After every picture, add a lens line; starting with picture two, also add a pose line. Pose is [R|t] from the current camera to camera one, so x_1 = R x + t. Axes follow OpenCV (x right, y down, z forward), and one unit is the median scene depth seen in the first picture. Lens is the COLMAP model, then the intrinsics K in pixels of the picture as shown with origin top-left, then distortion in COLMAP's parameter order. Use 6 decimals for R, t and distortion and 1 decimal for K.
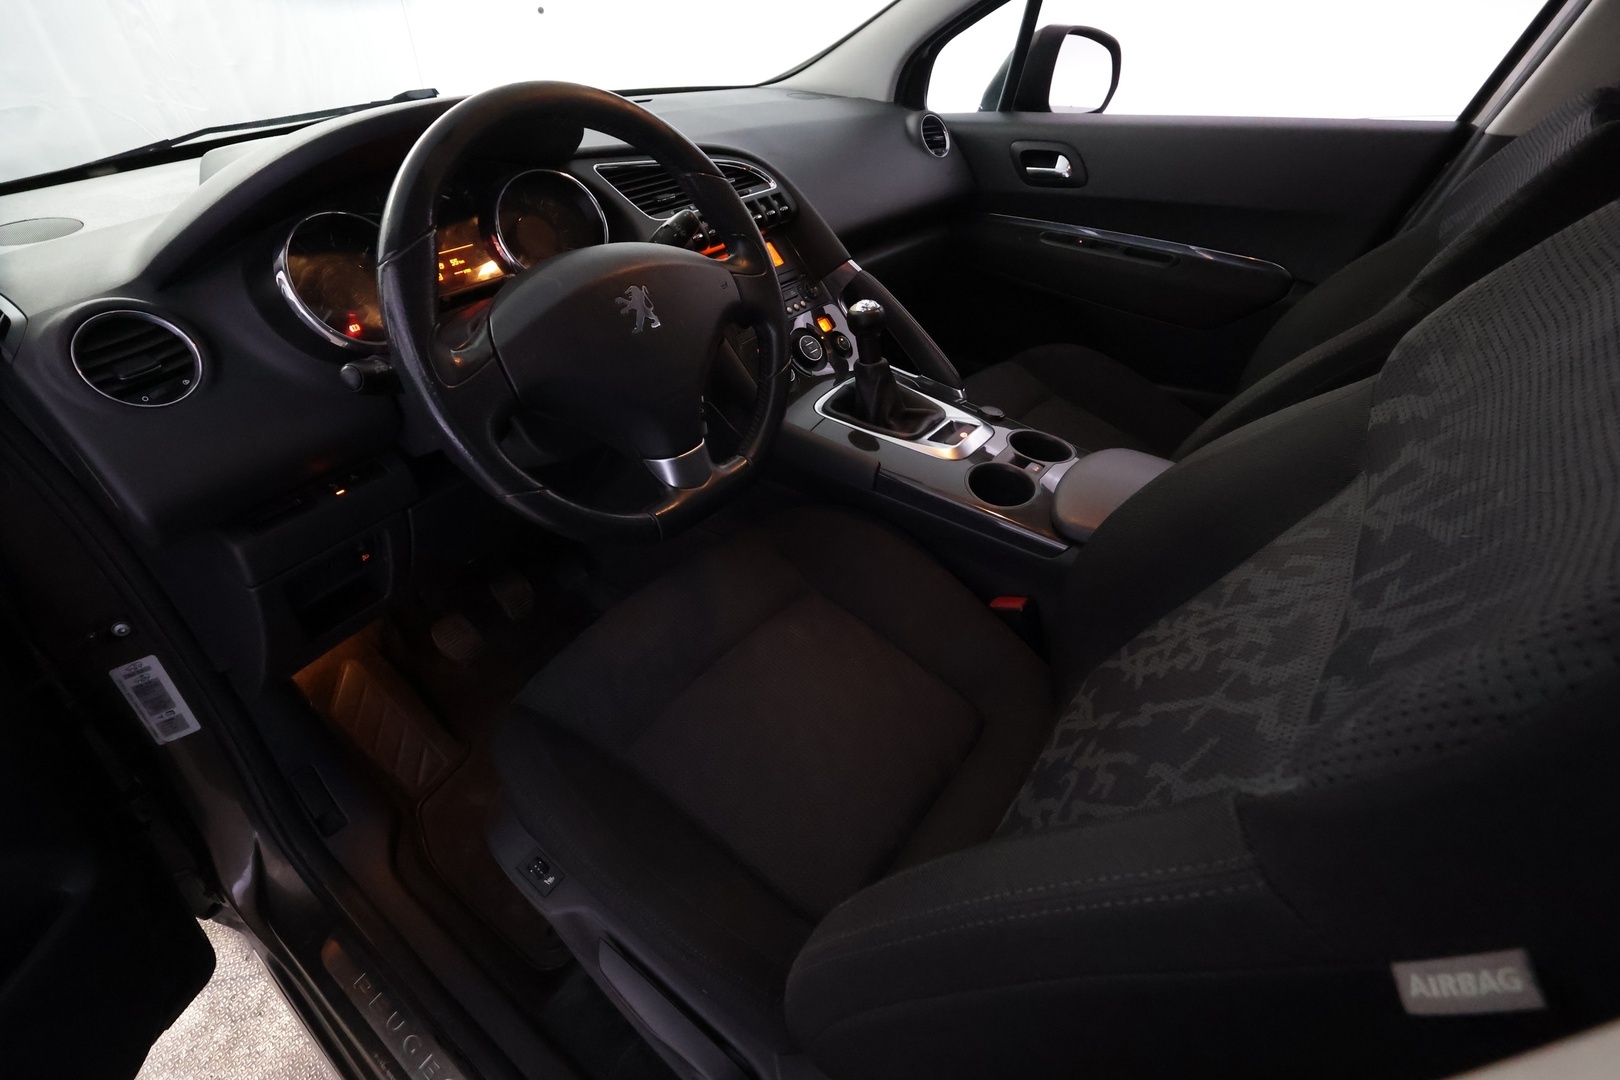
lens RADIAL K [[744.3, 0, 805.5], [0, 744.3, 538.3], [0, 0, 1]] dist [-0.001329, 0.000611]
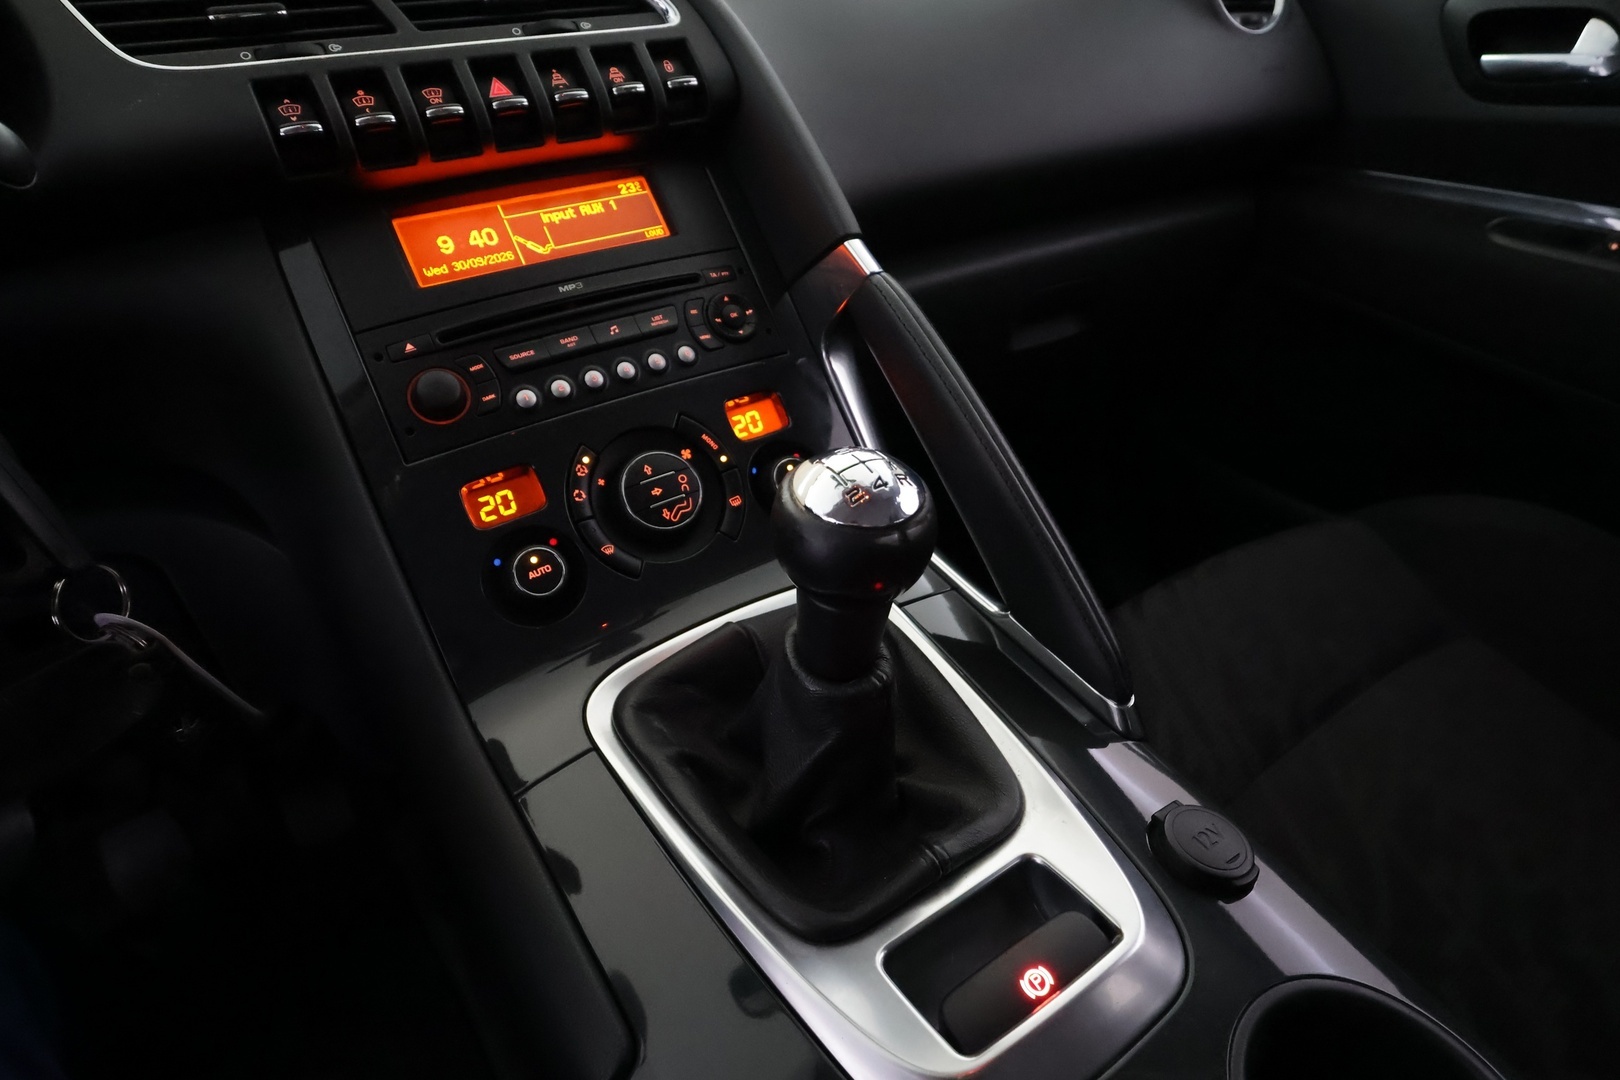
lens RADIAL K [[861.9, 0, 811.5], [0, 861.9, 542.9], [0, 0, 1]] dist [-0.002848, 0.001891]
pose [[0.944078, 0.166905, -0.284358, 0.210793], [-0.174468, 0.984662, -0.001288, -0.279338], [0.279781, 0.050827, 0.958717, 0.745884]]
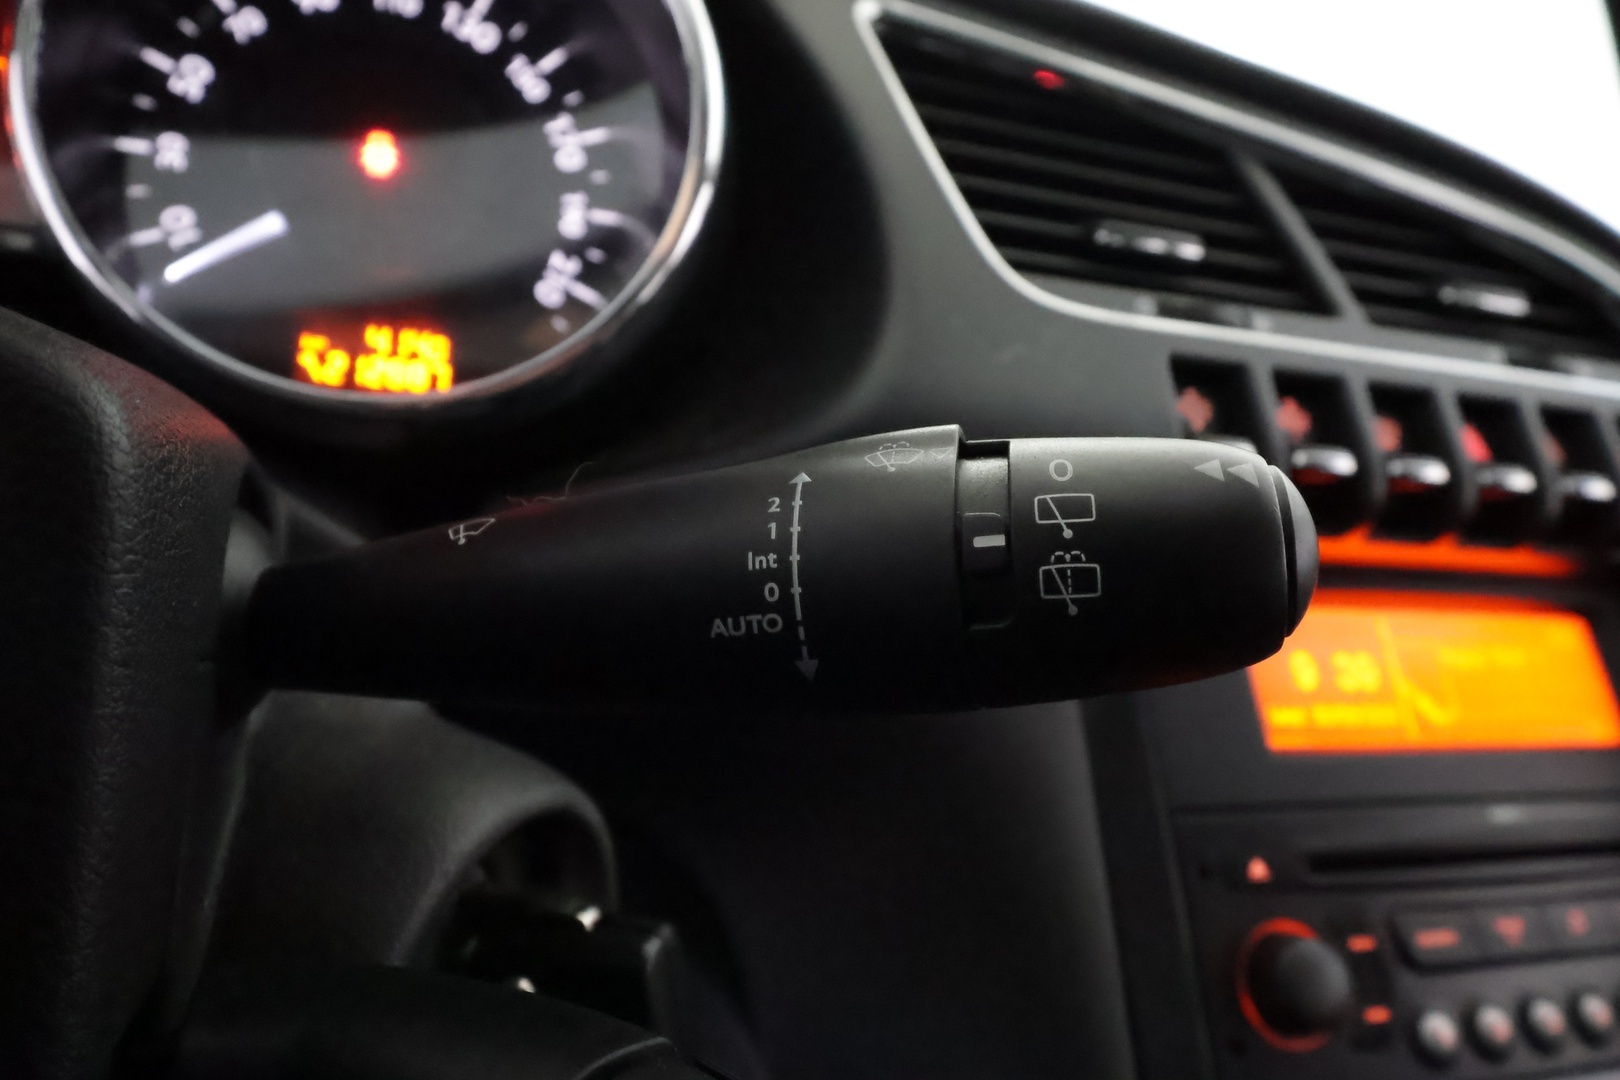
lens RADIAL K [[1079.0, 0, 820.0], [0, 1079.0, 554.3], [0, 0, 1]] dist [-0.025267, -0.001111]
pose [[0.800900, 0.344428, -0.489825, -0.093298], [-0.488798, 0.848559, -0.202544, -0.298486], [0.345884, 0.401643, 0.847967, 0.794550]]
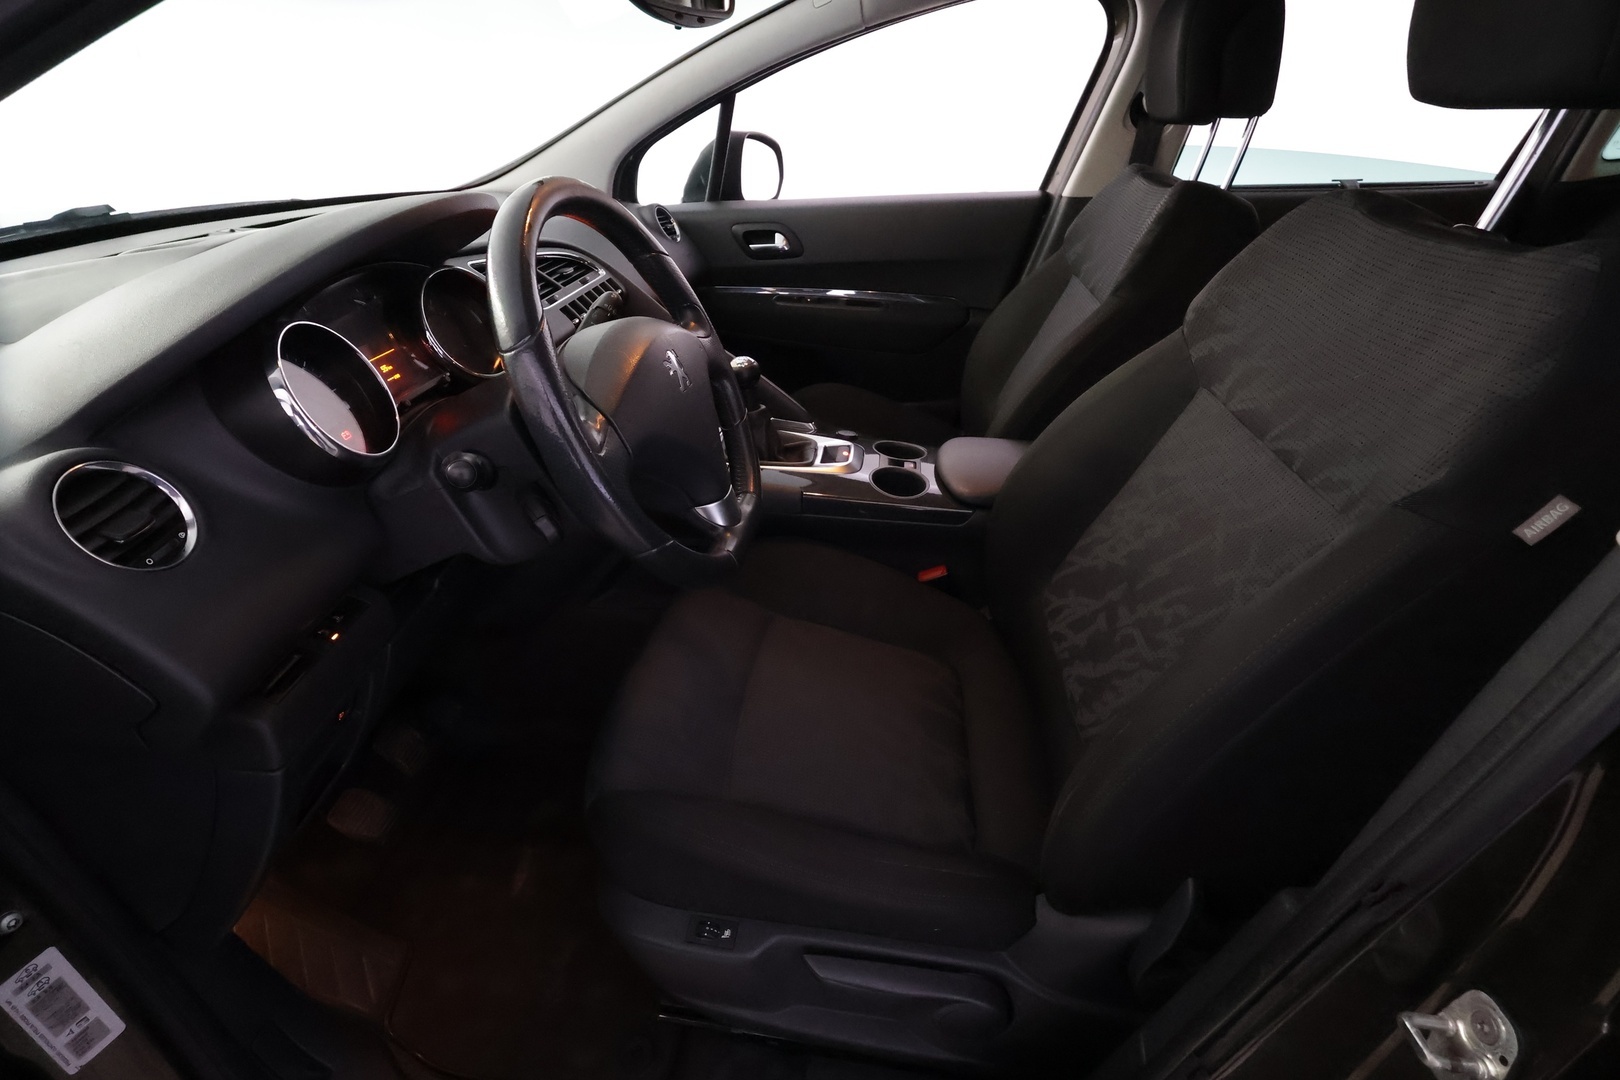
lens RADIAL K [[744.3, 0, 805.8], [0, 744.3, 546.4], [0, 0, 1]] dist [-0.001329, 0.000611]
pose [[0.860133, -0.249713, 0.444763, -0.426021], [0.292355, 0.955879, -0.028709, 0.018305], [-0.417971, 0.154723, 0.895188, -0.011871]]
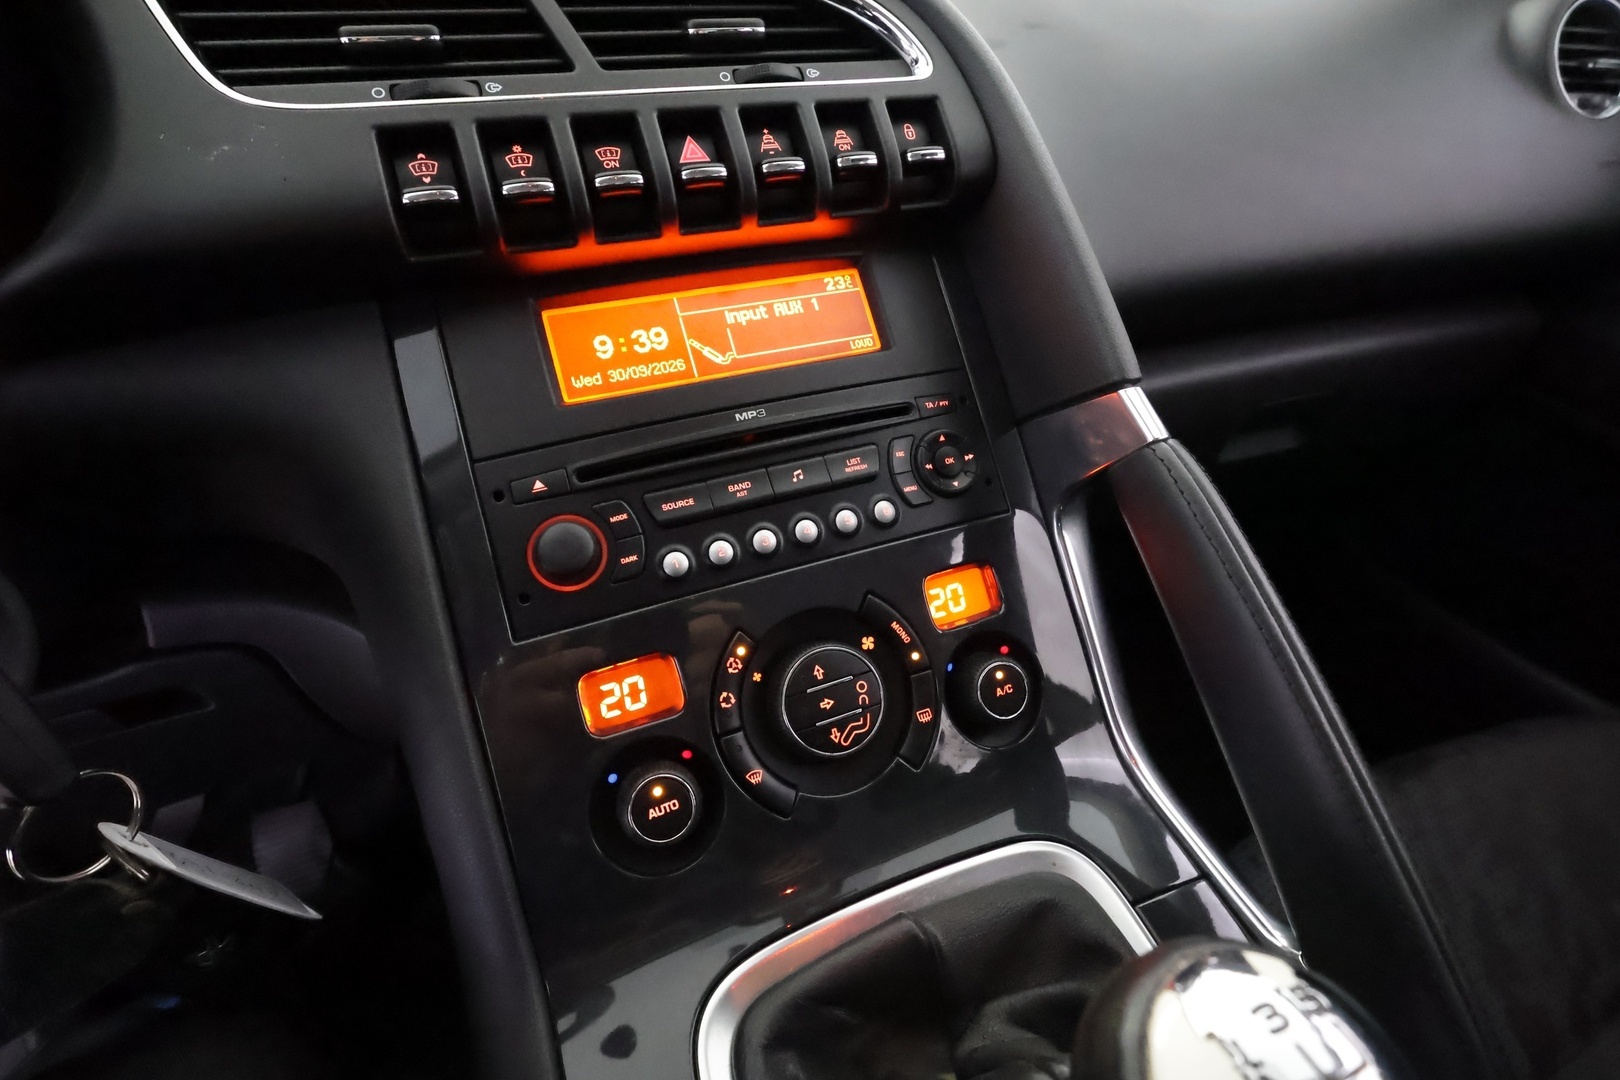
lens RADIAL K [[744.3, 0, 818.7], [0, 744.3, 541.9], [0, 0, 1]] dist [-0.001329, 0.000611]
pose [[0.867456, 0.296610, -0.399429, 0.100182], [-0.300276, 0.952264, 0.055016, -0.366323], [0.396680, 0.072215, 0.915112, 0.875759]]
